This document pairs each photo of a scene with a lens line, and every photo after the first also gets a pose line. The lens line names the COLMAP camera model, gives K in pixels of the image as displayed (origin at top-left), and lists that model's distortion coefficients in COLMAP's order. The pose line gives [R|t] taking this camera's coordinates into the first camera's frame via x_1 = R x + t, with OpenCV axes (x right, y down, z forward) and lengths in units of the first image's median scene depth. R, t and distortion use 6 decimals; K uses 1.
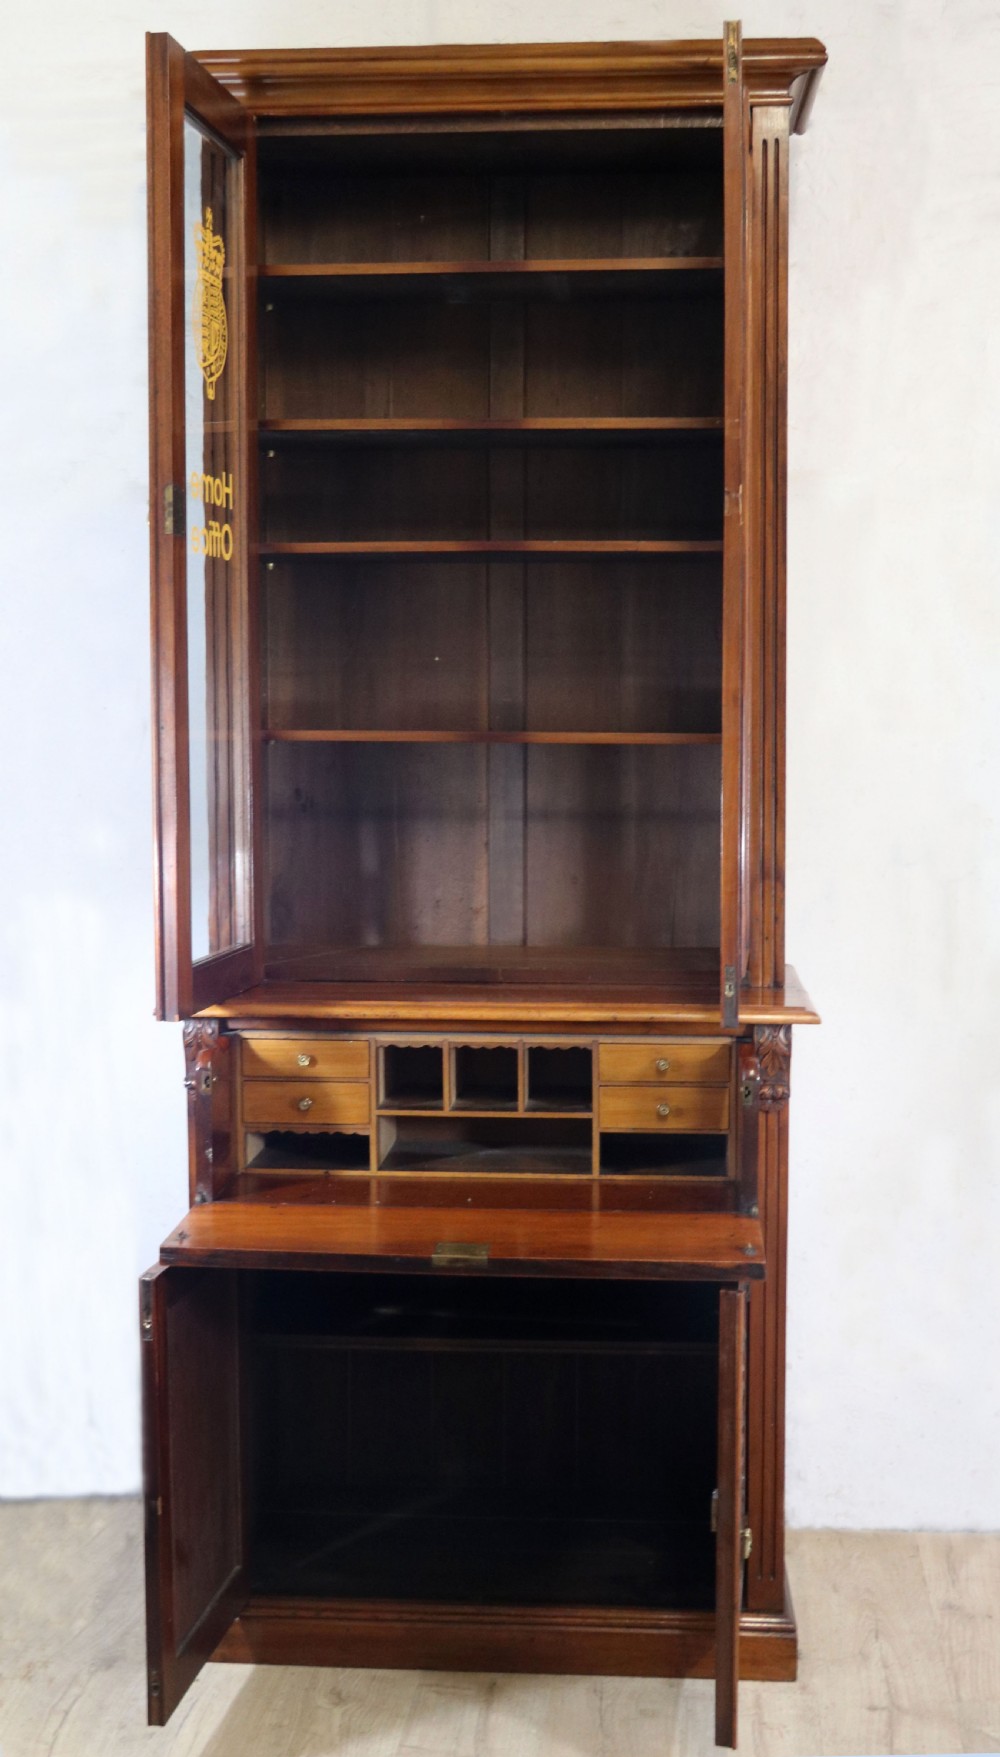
lens RADIAL K [[1941.4, 0, 504.2], [0, 1941.4, 847.1], [0, 0, 1]] dist [-0.093687, 0.173125]
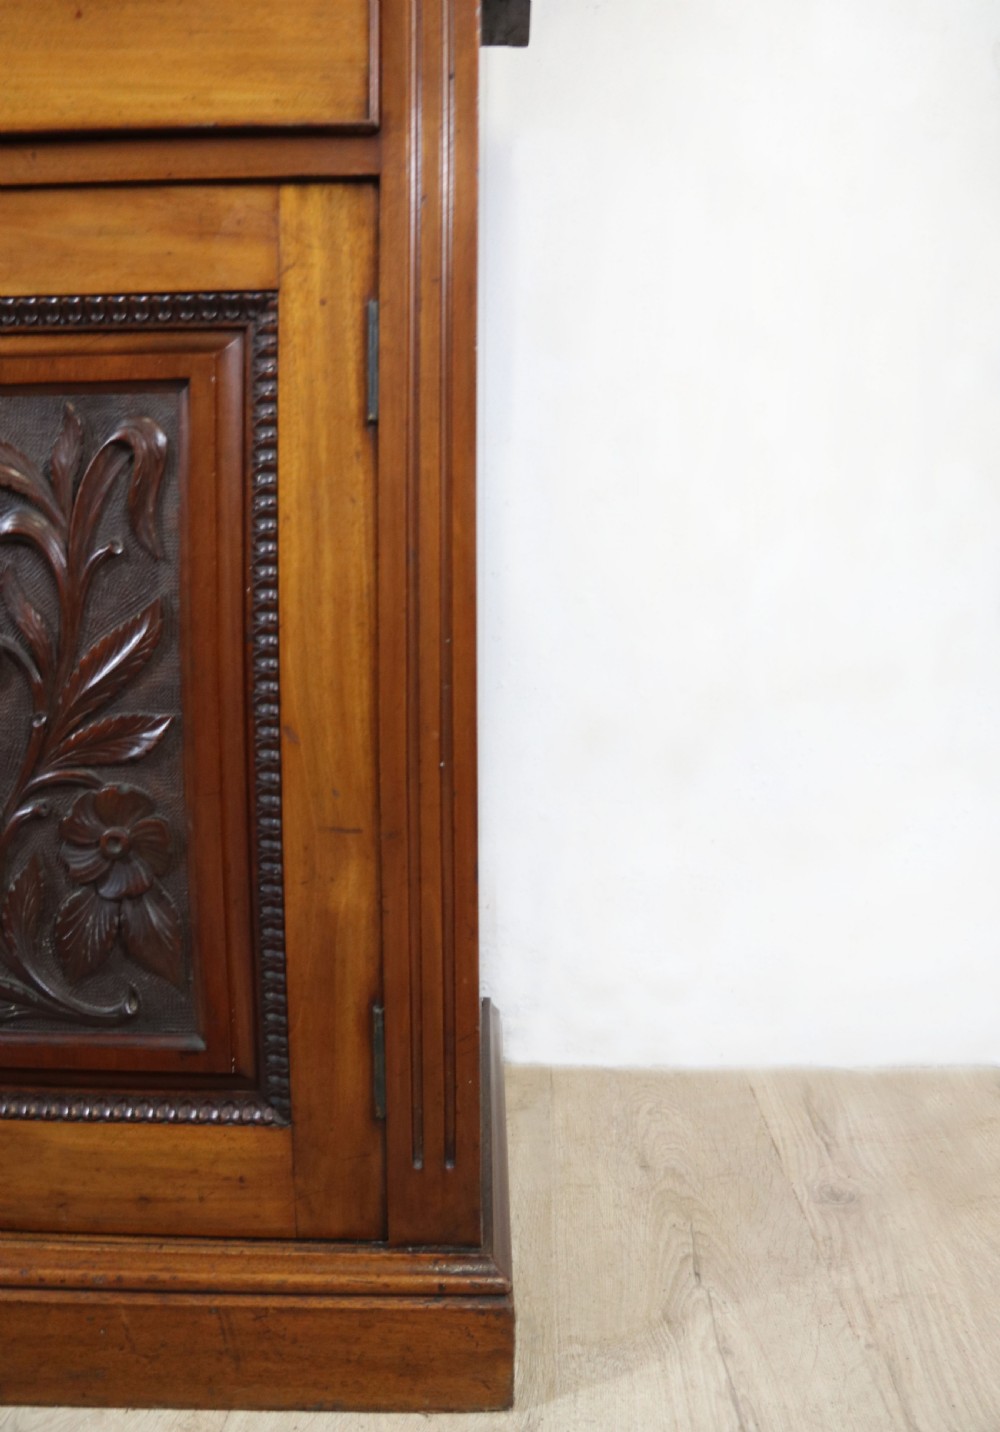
lens RADIAL K [[1199.2, 0, 515.7], [0, 1199.2, 694.8], [0, 0, 1]] dist [-0.162123, 0.081293]
pose [[0.995778, -0.001864, 0.091778, 0.131801], [0.001815, 0.999998, 0.000613, 0.286240], [-0.091779, -0.000444, 0.995779, 0.764961]]
